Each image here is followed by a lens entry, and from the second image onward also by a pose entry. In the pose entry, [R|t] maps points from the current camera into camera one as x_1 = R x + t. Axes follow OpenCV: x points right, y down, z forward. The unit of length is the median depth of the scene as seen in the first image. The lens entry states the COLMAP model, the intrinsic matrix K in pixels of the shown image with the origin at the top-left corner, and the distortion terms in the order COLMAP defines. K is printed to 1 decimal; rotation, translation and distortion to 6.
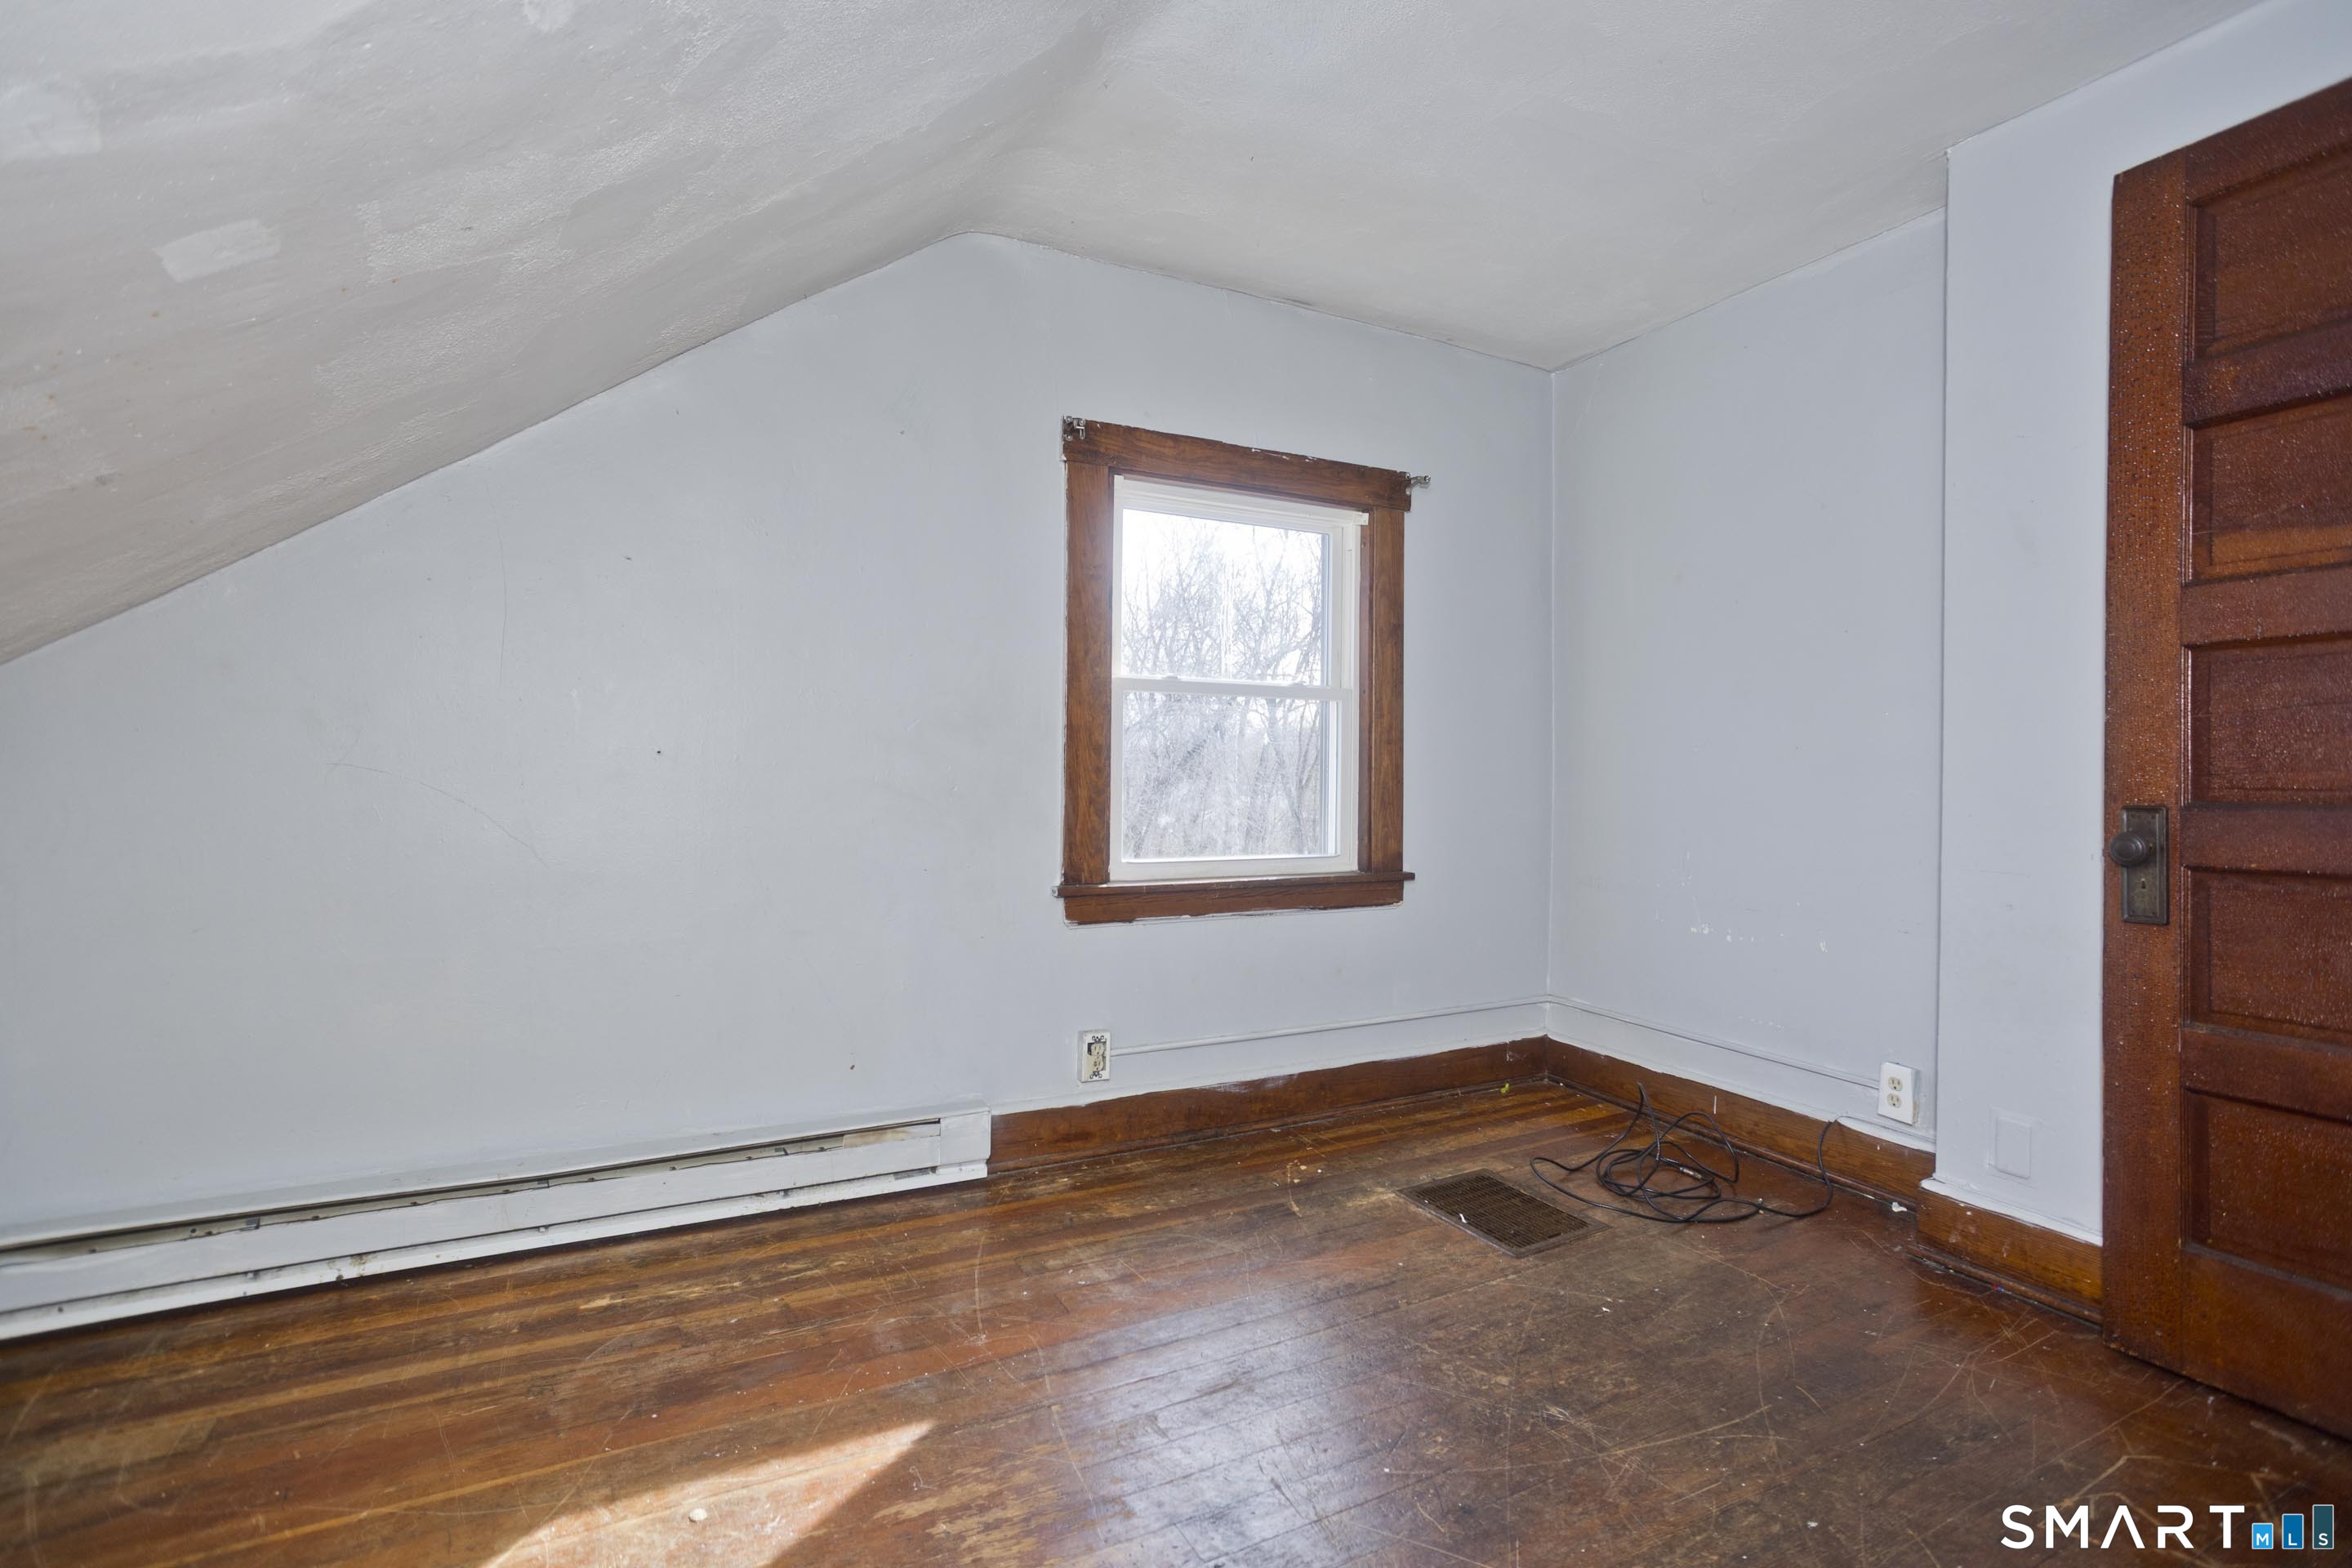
lens RADIAL K [[1130.3, 0, 1184.8], [0, 1130.3, 764.1], [0, 0, 1]] dist [-0.051970, 0.035526]
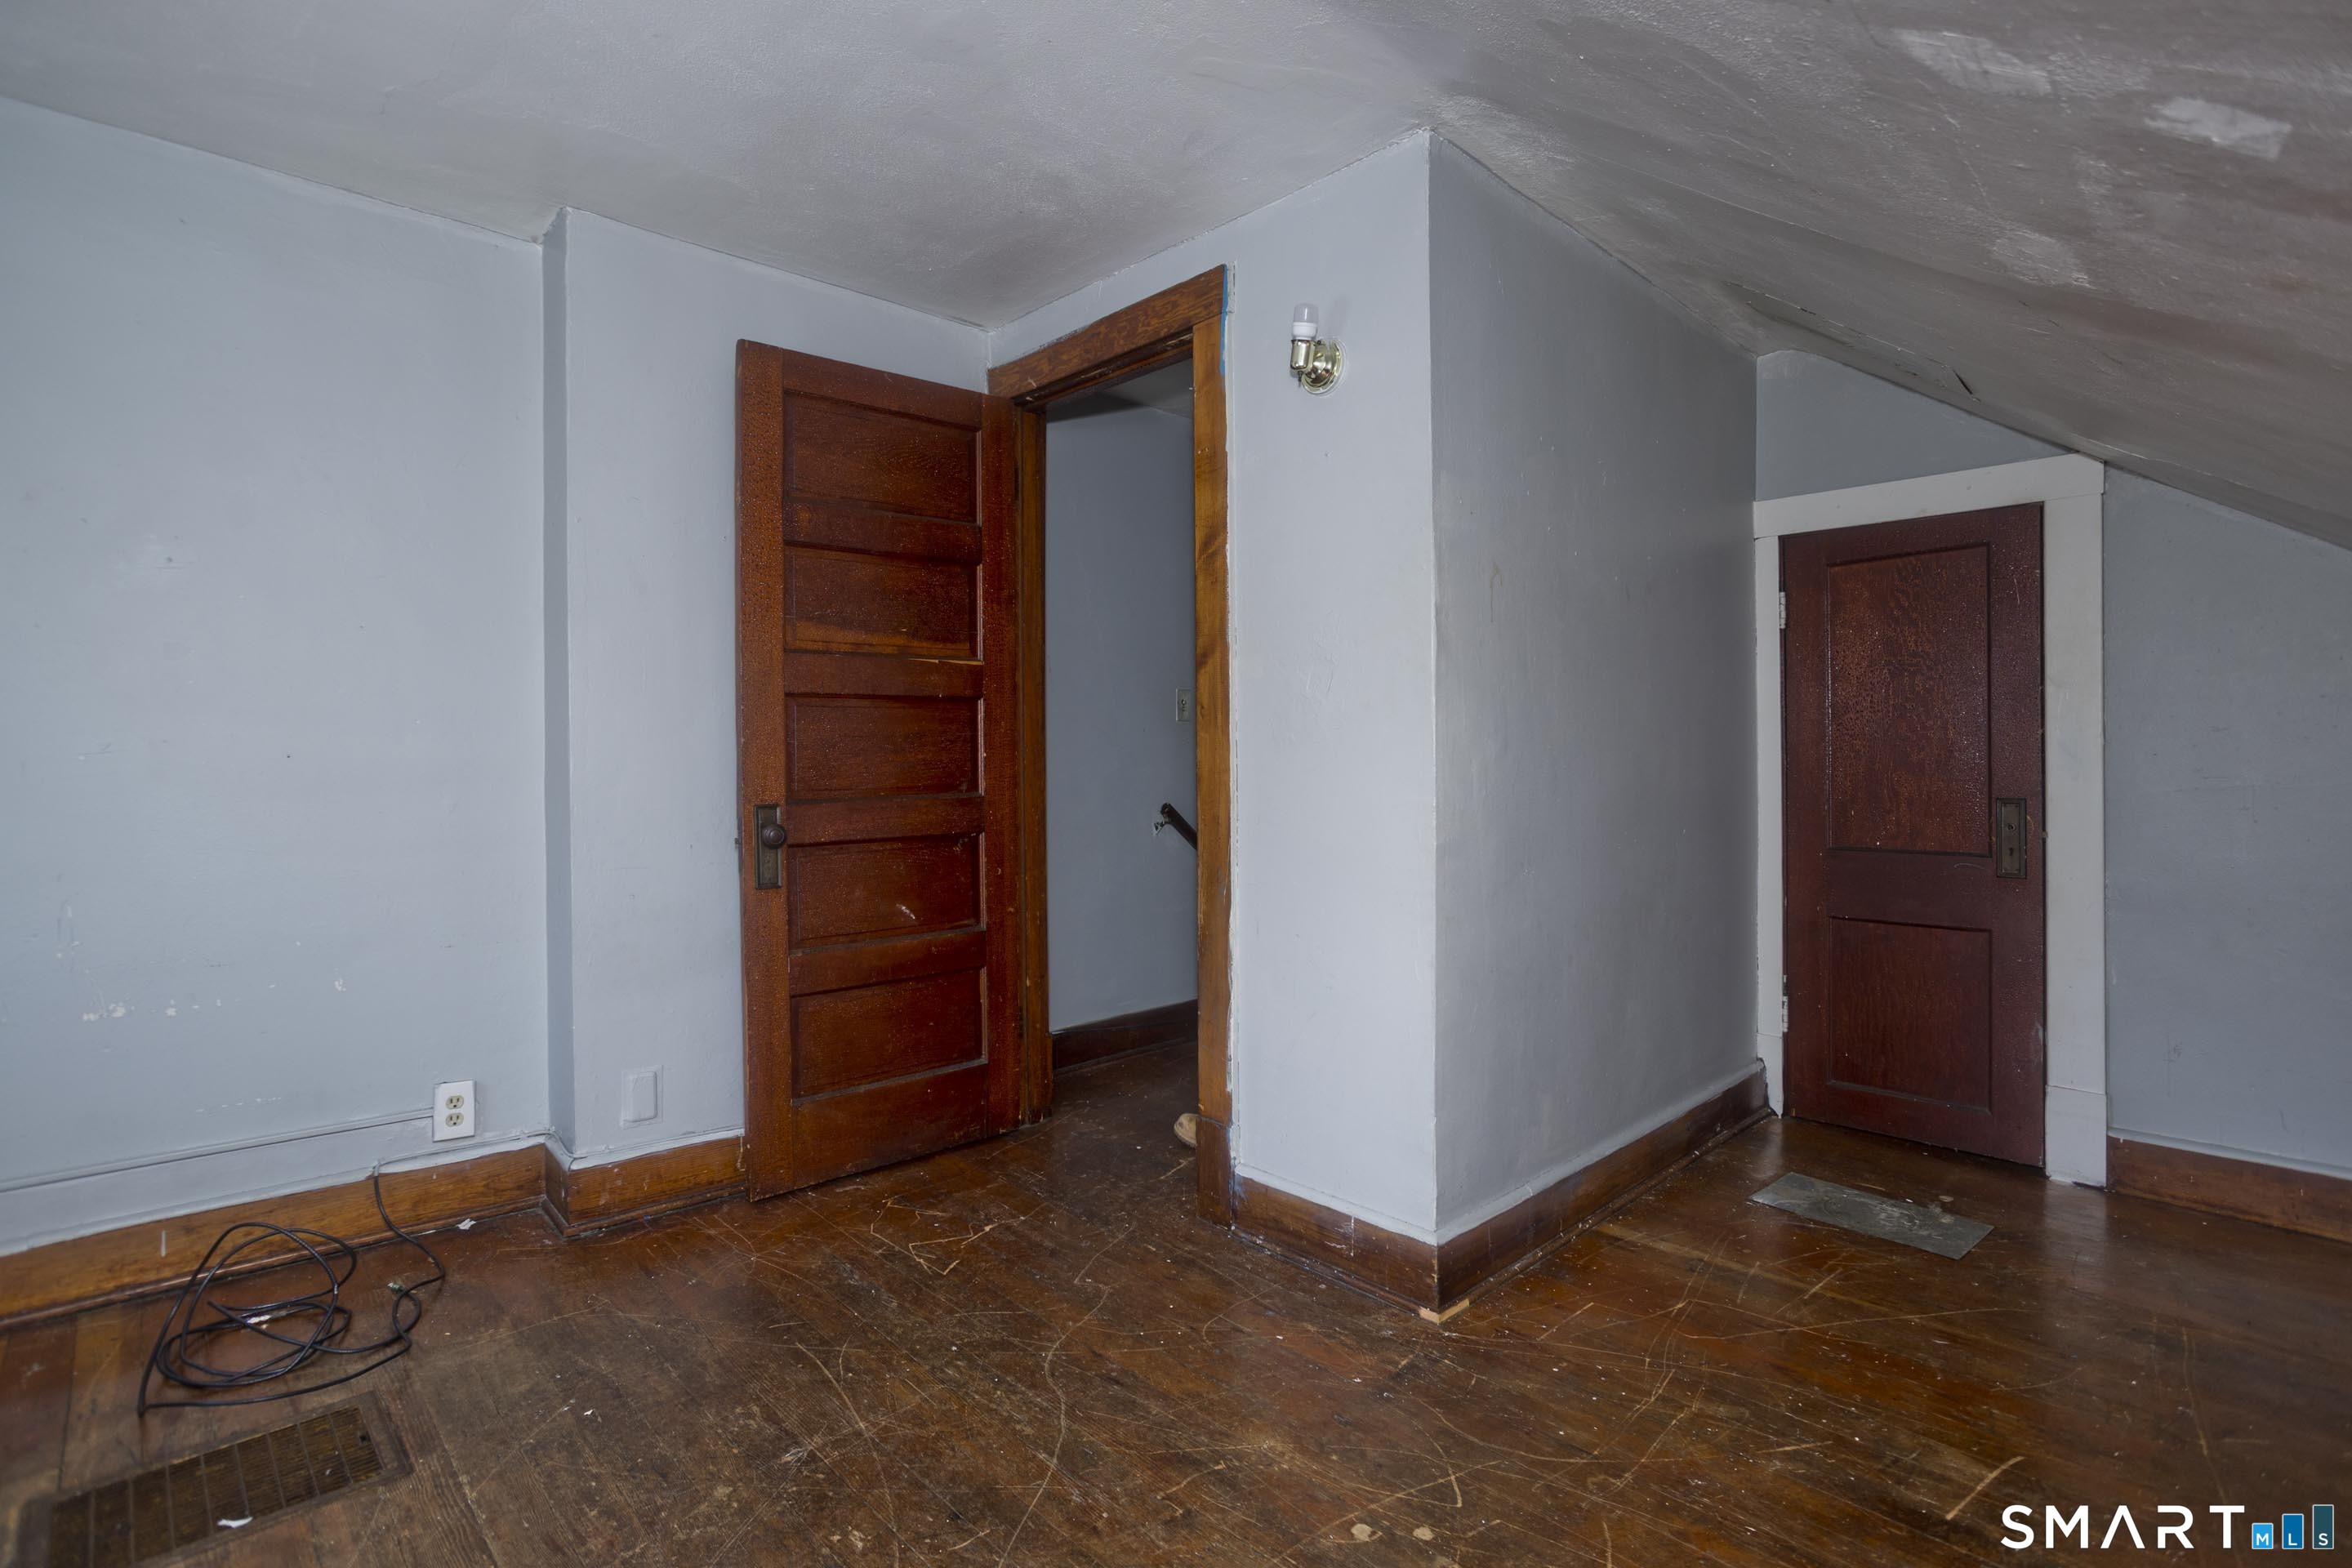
lens RADIAL K [[1130.3, 0, 1184.8], [0, 1130.3, 764.1], [0, 0, 1]] dist [-0.051970, 0.035526]
pose [[-0.270885, -0.008570, 0.962573, -0.650752], [-0.003456, 0.999963, 0.007931, -0.027203], [-0.962605, -0.001178, -0.270905, 0.890065]]
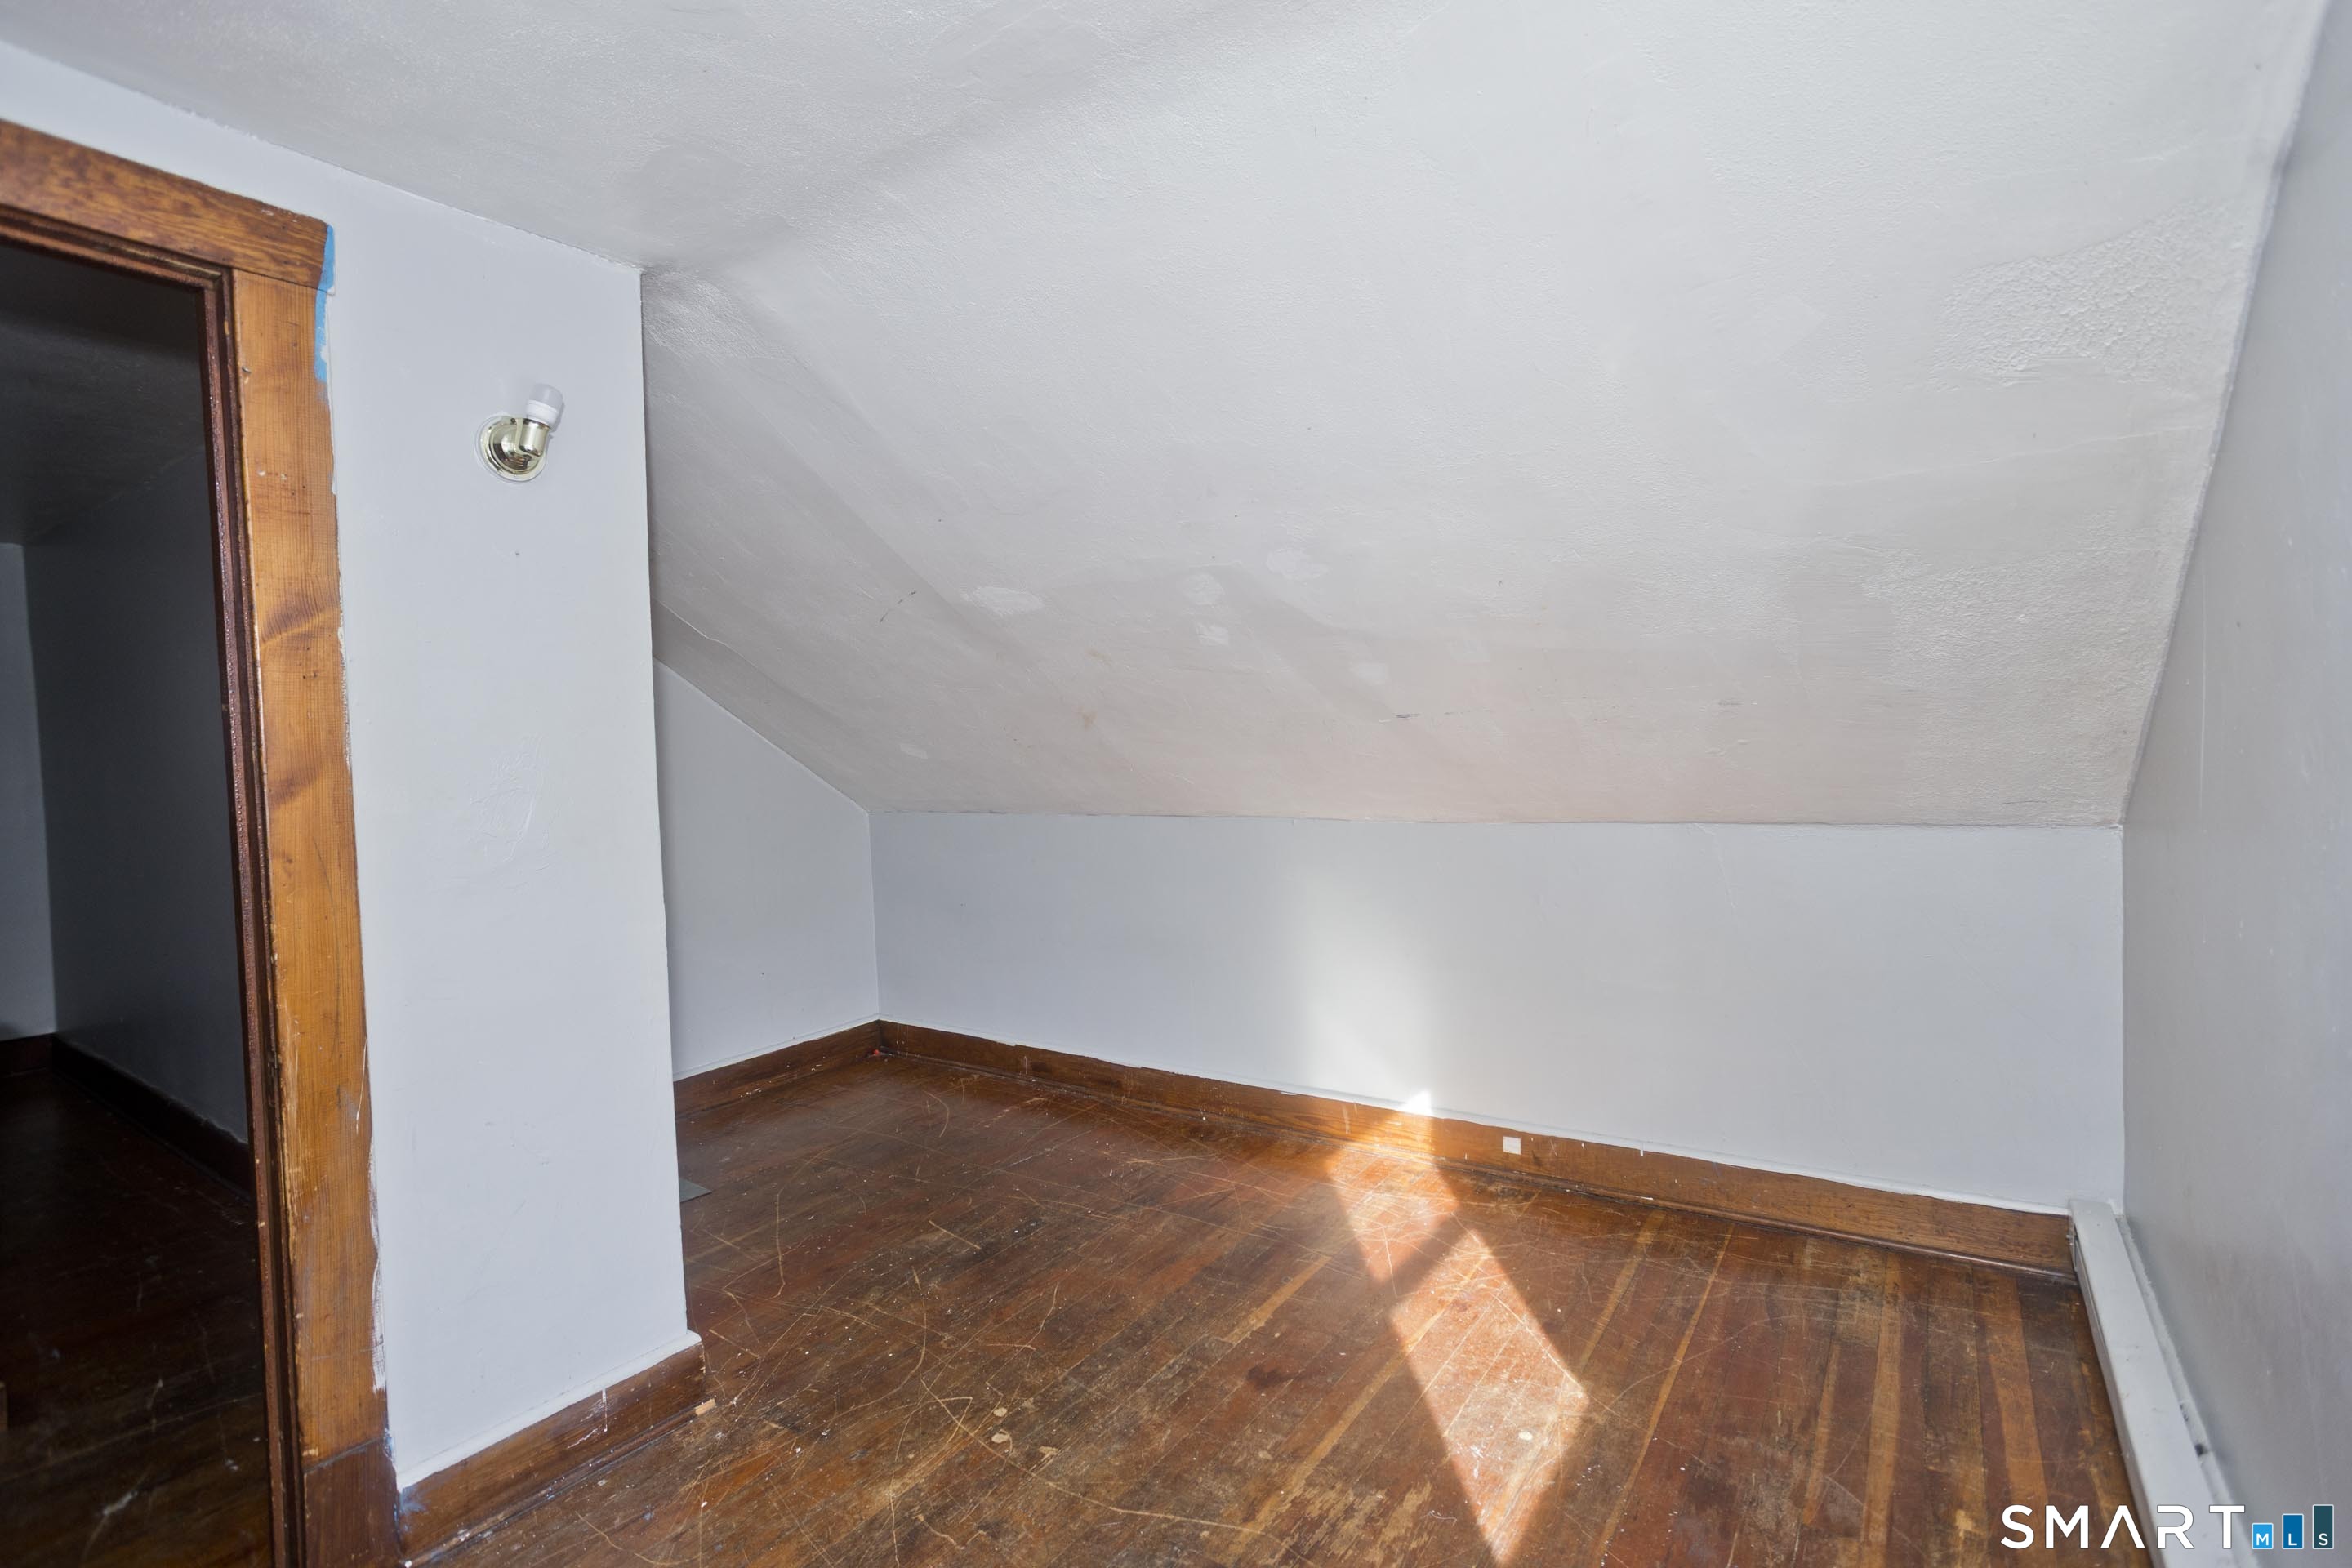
lens RADIAL K [[1130.3, 0, 1184.8], [0, 1130.3, 764.1], [0, 0, 1]] dist [-0.051970, 0.035526]
pose [[-0.885720, 0.032513, -0.463081, 0.451636], [0.025377, 0.999444, 0.021632, -0.166635], [0.463526, 0.007408, -0.886052, 1.645287]]
